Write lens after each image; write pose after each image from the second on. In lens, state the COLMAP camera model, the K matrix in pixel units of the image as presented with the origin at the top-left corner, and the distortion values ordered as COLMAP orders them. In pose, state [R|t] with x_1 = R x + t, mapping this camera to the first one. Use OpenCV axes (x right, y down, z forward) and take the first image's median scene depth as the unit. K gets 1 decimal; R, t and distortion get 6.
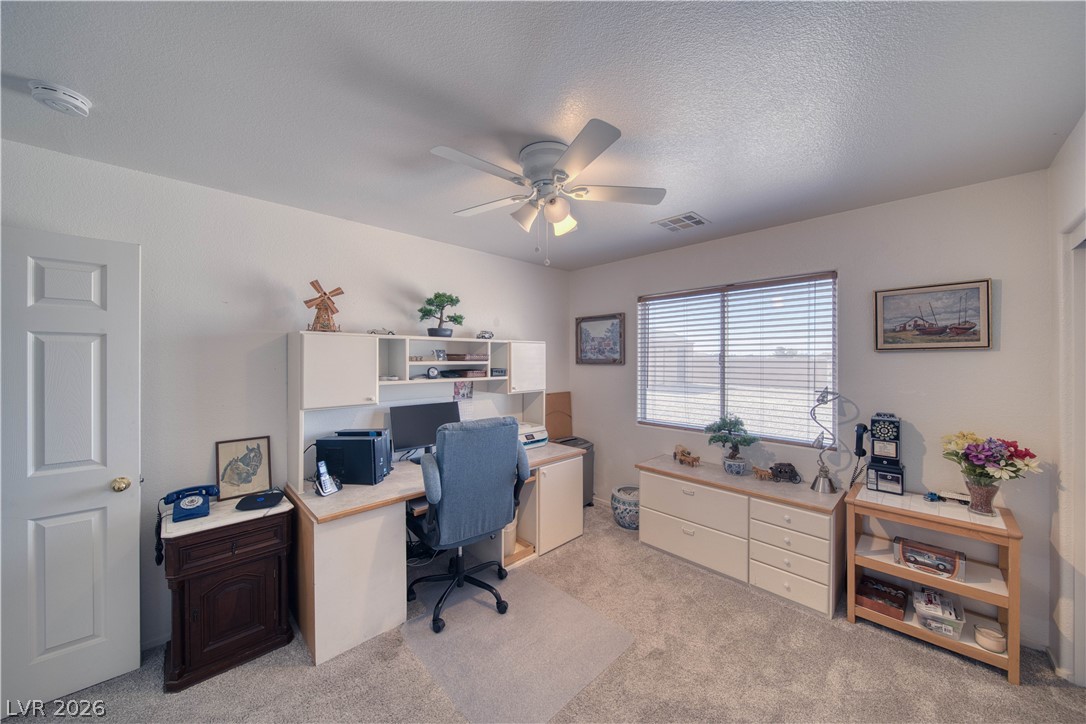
lens RADIAL K [[380.0, 0, 542.7], [0, 380.0, 359.2], [0, 0, 1]] dist [-0.000964, -0.001449]
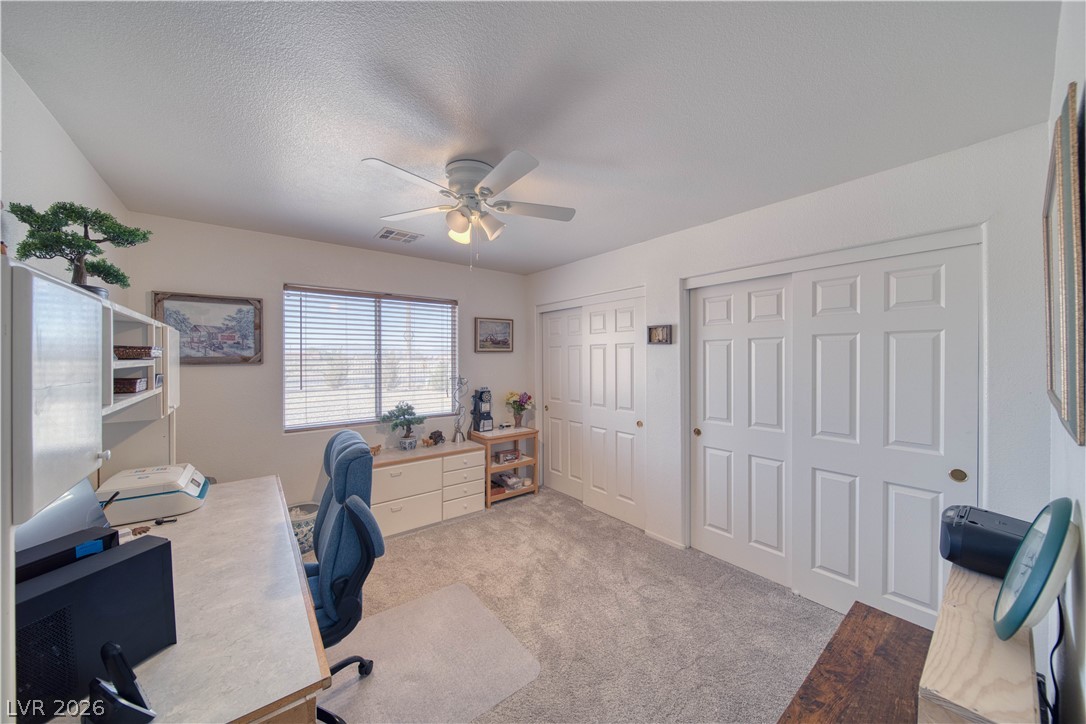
lens RADIAL K [[380.0, 0, 542.7], [0, 380.0, 359.2], [0, 0, 1]] dist [-0.000964, -0.001449]
pose [[0.104365, -0.005004, 0.994526, -0.785244], [0.001738, 0.999987, 0.004849, 0.002121], [-0.994538, 0.001223, 0.104372, 0.501205]]
